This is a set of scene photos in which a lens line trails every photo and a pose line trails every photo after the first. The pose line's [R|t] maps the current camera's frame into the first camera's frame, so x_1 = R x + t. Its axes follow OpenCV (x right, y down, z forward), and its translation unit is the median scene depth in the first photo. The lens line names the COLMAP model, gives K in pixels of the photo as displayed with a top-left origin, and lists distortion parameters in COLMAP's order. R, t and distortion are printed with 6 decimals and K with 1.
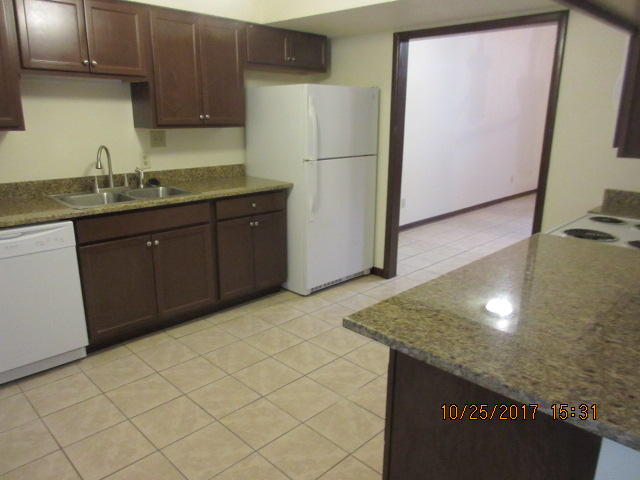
lens RADIAL K [[474.3, 0, 321.2], [0, 474.3, 239.7], [0, 0, 1]] dist [-0.006065, -0.004369]
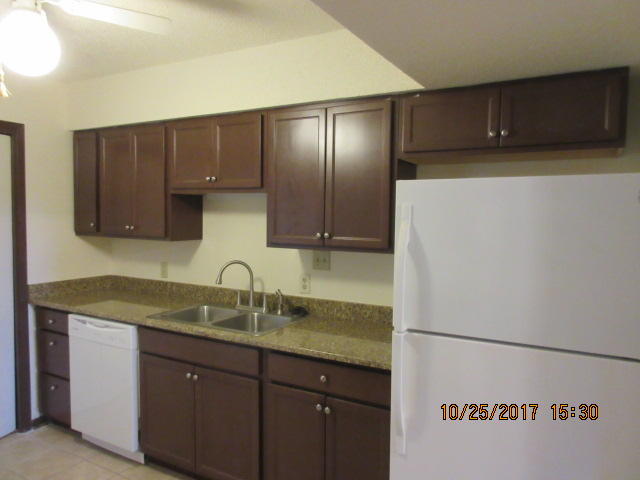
lens RADIAL K [[474.3, 0, 319.6], [0, 474.3, 240.0], [0, 0, 1]] dist [-0.006065, -0.004369]
pose [[0.250090, 0.042660, -0.967282, 0.461689], [-0.260393, 0.965185, -0.024757, -0.239751], [0.932551, 0.258065, 0.252492, 0.835806]]
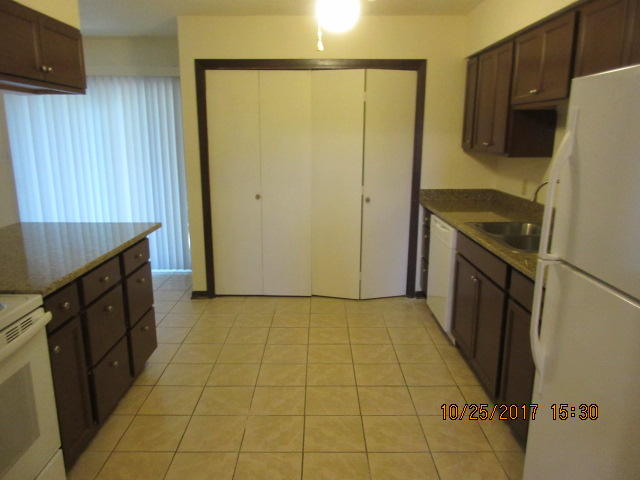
lens RADIAL K [[474.3, 0, 319.9], [0, 474.3, 240.4], [0, 0, 1]] dist [-0.006065, -0.004369]
pose [[-0.714726, 0.141404, -0.684961, 0.447365], [-0.187634, 0.904682, 0.382551, -0.327957], [0.673766, 0.401941, -0.620067, 1.204238]]
